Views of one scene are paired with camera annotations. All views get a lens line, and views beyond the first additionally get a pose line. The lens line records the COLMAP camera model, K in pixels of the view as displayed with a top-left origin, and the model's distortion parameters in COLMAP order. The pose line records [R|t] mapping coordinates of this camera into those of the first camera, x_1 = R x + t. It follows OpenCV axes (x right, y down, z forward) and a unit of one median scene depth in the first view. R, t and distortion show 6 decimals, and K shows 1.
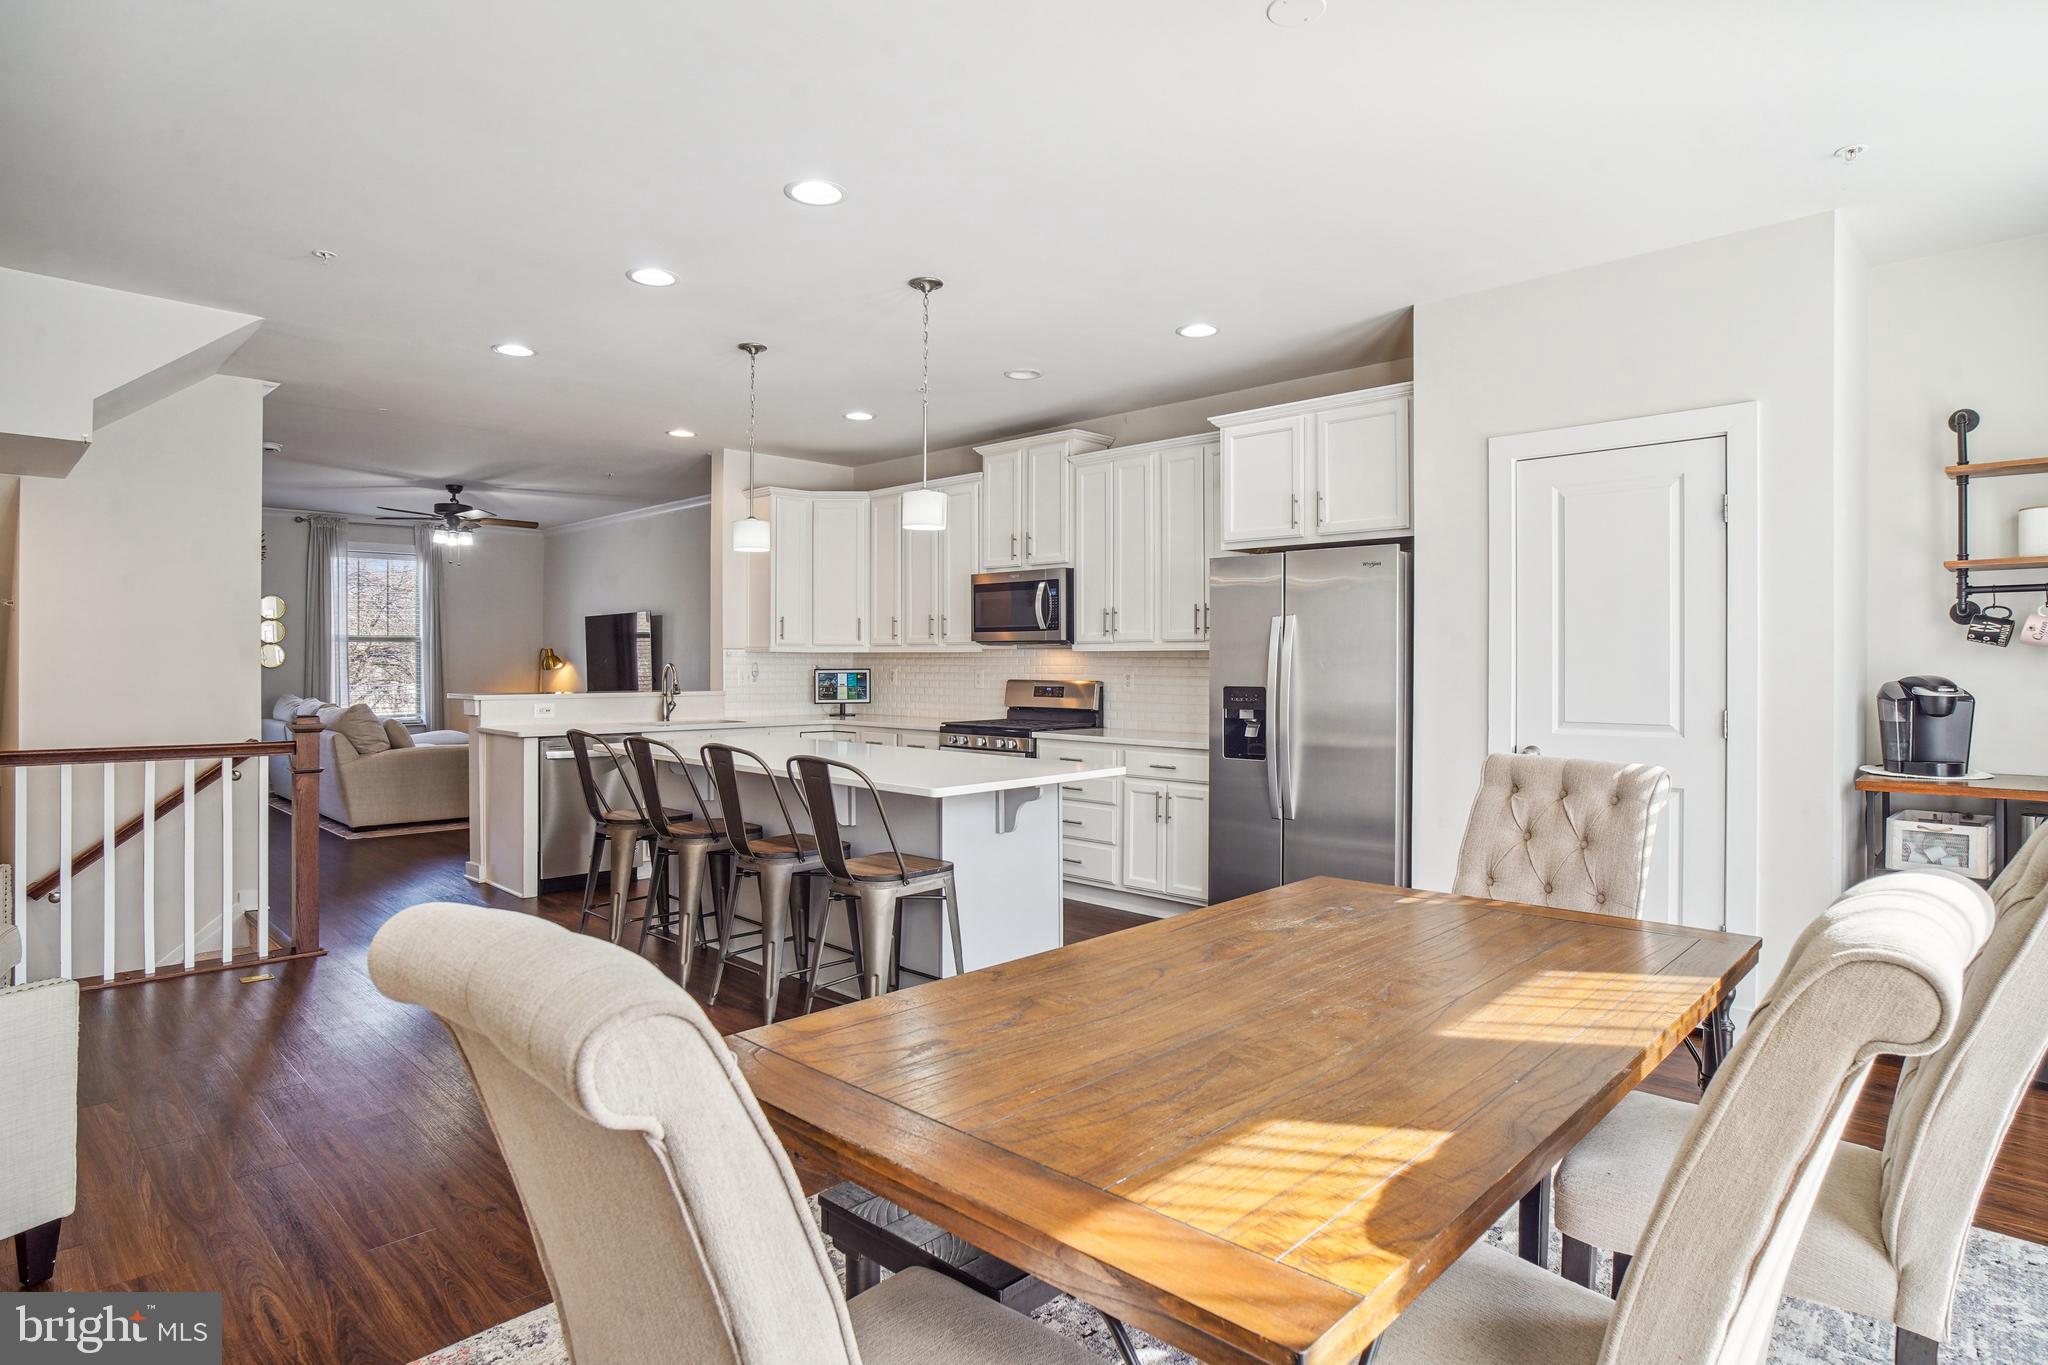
lens RADIAL K [[1112.2, 0, 1021.6], [0, 1112.2, 667.0], [0, 0, 1]] dist [-0.042920, 0.000370]
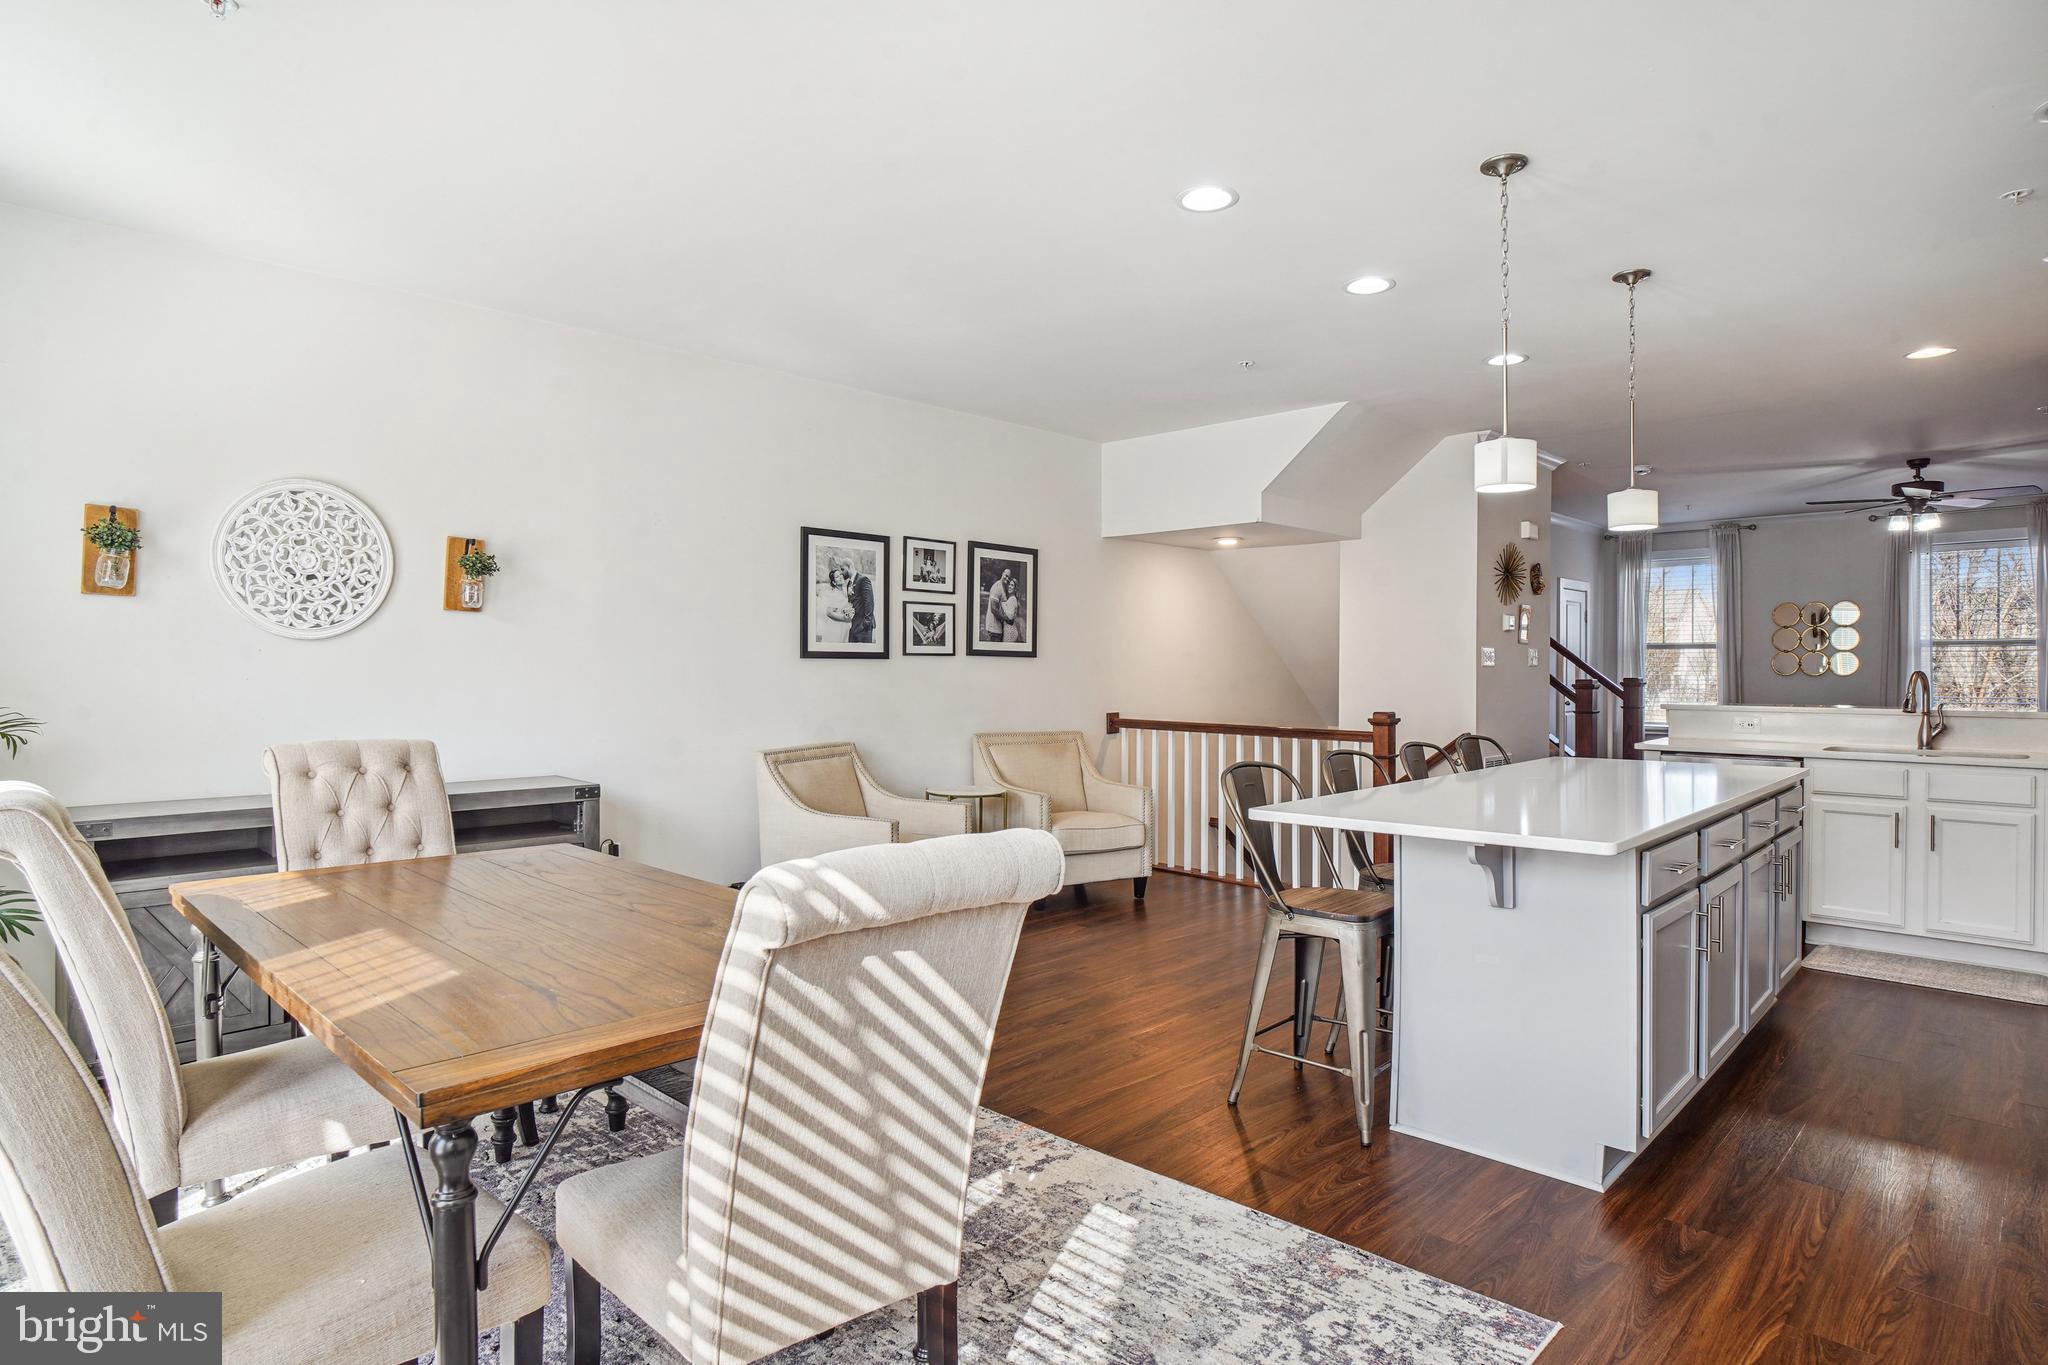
lens RADIAL K [[1112.2, 0, 1021.6], [0, 1112.2, 667.0], [0, 0, 1]] dist [-0.042920, 0.000370]
pose [[0.000855, -0.006274, -0.999980, 0.312720], [-0.003046, 0.999976, -0.006277, 0.001072], [0.999995, 0.003051, 0.000836, 0.317138]]
